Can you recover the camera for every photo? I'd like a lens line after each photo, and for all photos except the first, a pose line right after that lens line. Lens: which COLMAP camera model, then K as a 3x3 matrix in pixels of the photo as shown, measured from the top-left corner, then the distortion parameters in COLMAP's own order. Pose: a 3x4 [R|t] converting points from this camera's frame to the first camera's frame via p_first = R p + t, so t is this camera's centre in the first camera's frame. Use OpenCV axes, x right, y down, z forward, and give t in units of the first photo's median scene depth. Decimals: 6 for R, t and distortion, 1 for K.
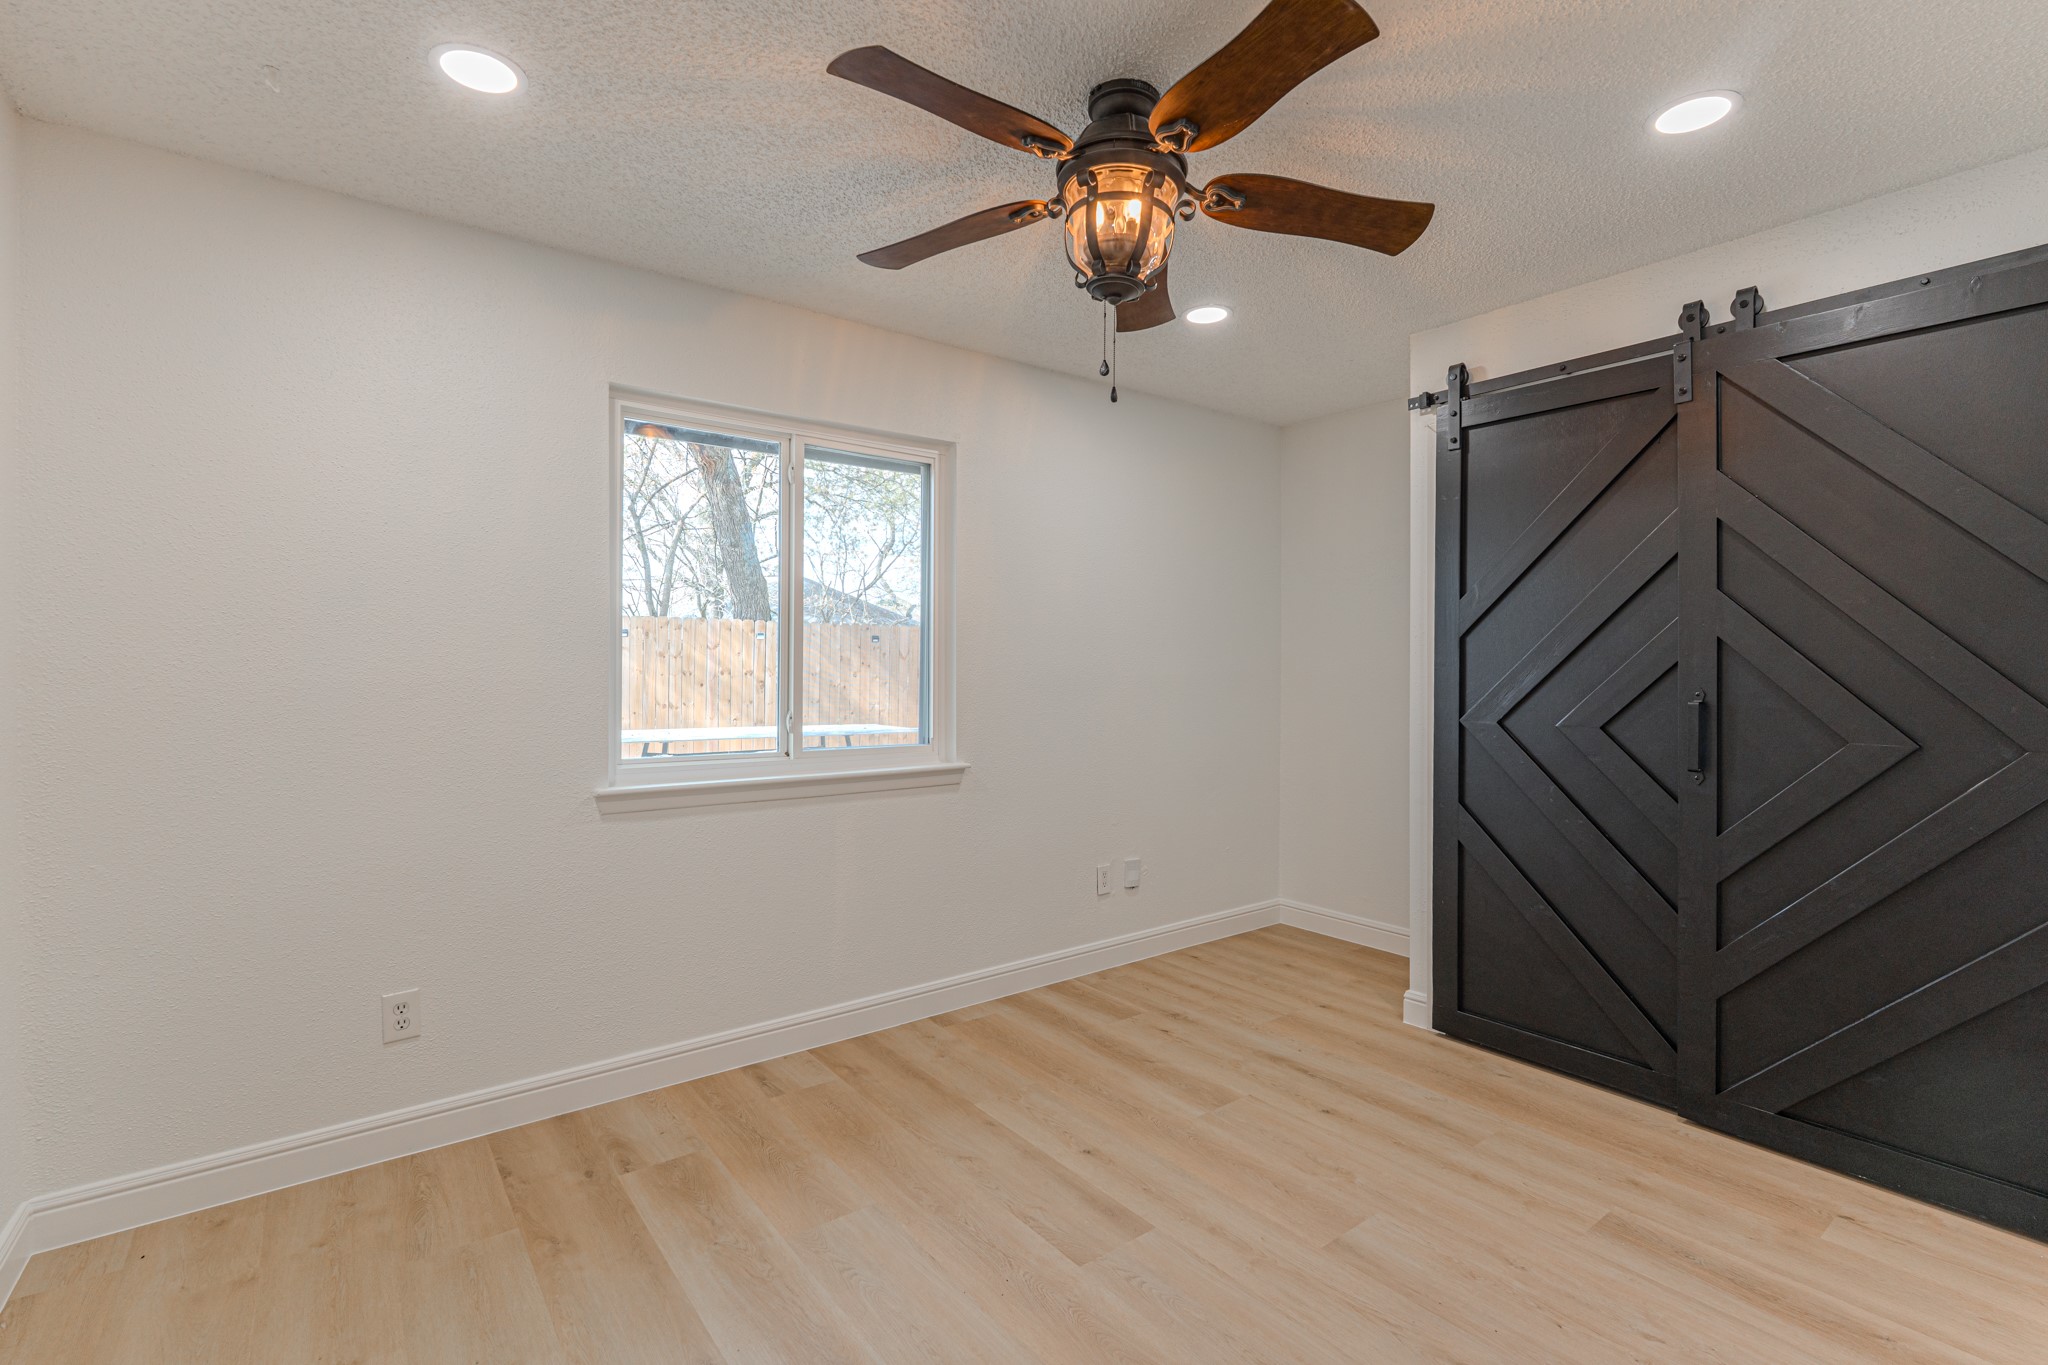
lens RADIAL K [[928.2, 0, 1027.6], [0, 928.2, 669.3], [0, 0, 1]] dist [0.001279, -0.000023]
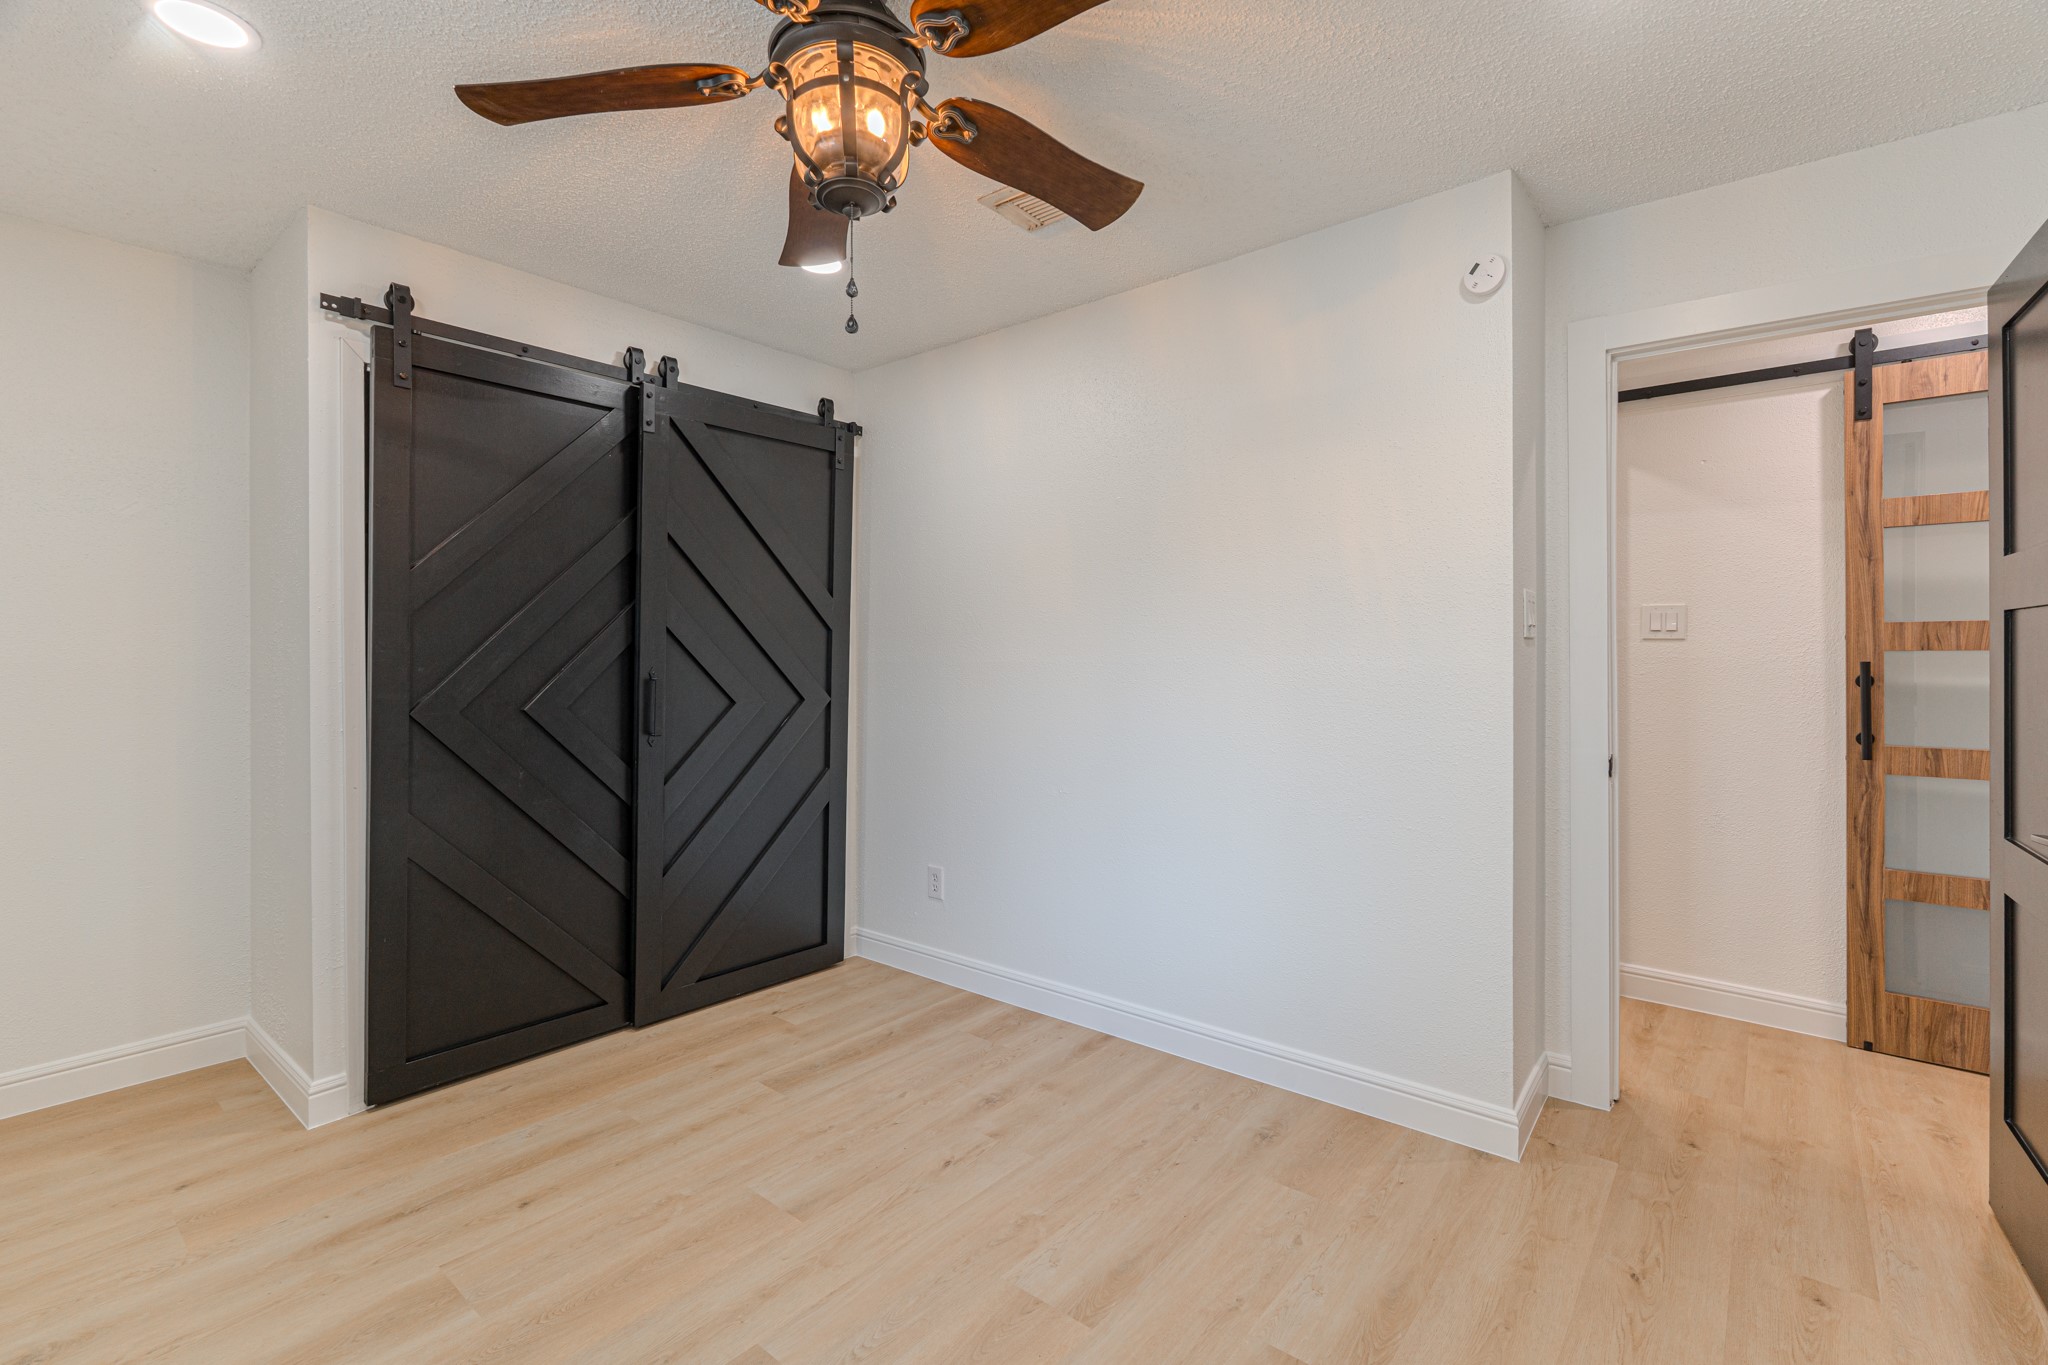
lens RADIAL K [[928.2, 0, 1026.8], [0, 928.2, 666.8], [0, 0, 1]] dist [0.001279, -0.000023]
pose [[-0.230700, -0.016757, 0.972881, -0.581392], [-0.001523, 0.999857, 0.016861, -0.004779], [-0.973024, 0.002408, -0.230692, 0.796104]]
